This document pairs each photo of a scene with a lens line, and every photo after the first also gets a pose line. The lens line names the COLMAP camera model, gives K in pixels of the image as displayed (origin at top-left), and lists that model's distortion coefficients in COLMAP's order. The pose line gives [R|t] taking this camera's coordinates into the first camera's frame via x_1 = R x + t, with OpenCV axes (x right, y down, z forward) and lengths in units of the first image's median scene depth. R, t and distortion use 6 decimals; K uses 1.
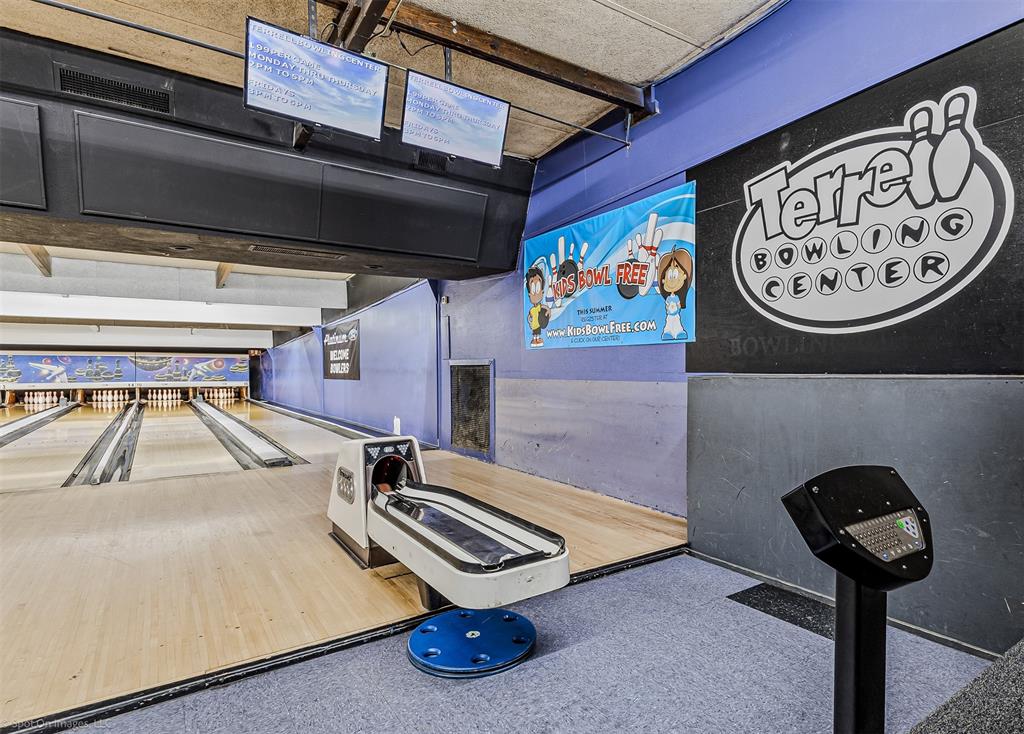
lens RADIAL K [[567.4, 0, 557.1], [0, 567.4, 377.5], [0, 0, 1]] dist [0.031541, -0.000195]
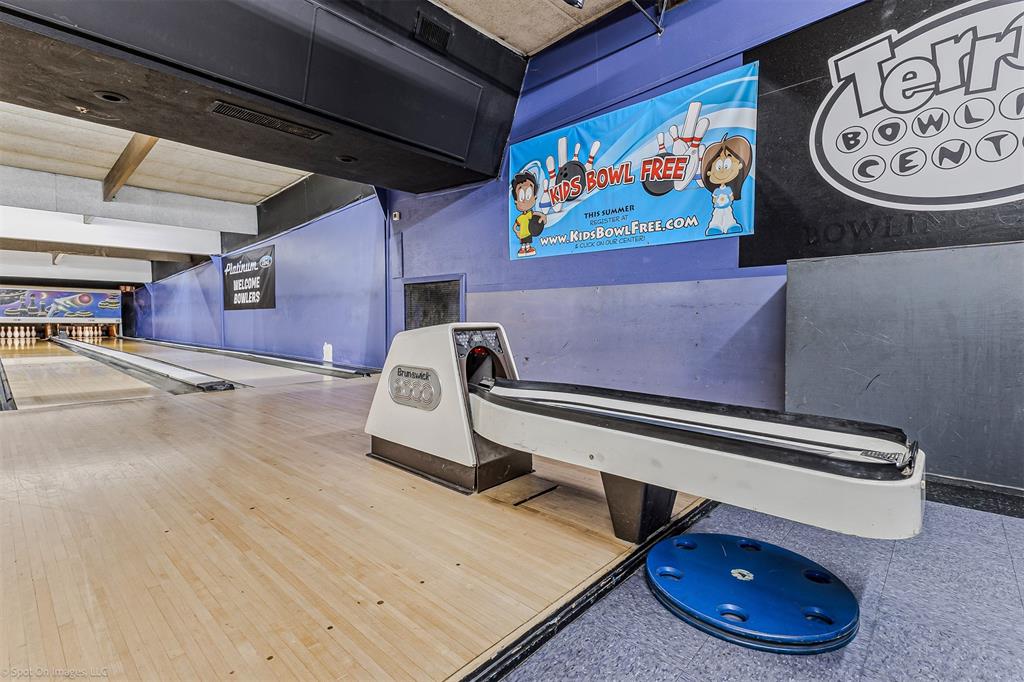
lens RADIAL K [[482.4, 0, 523.6], [0, 482.4, 328.8], [0, 0, 1]] dist [0.031991, -0.007794]
pose [[0.976476, 0.000005, 0.215628, -0.212722], [-0.001305, 0.999982, 0.005890, 0.063171], [-0.215624, -0.006033, 0.976458, 0.199912]]
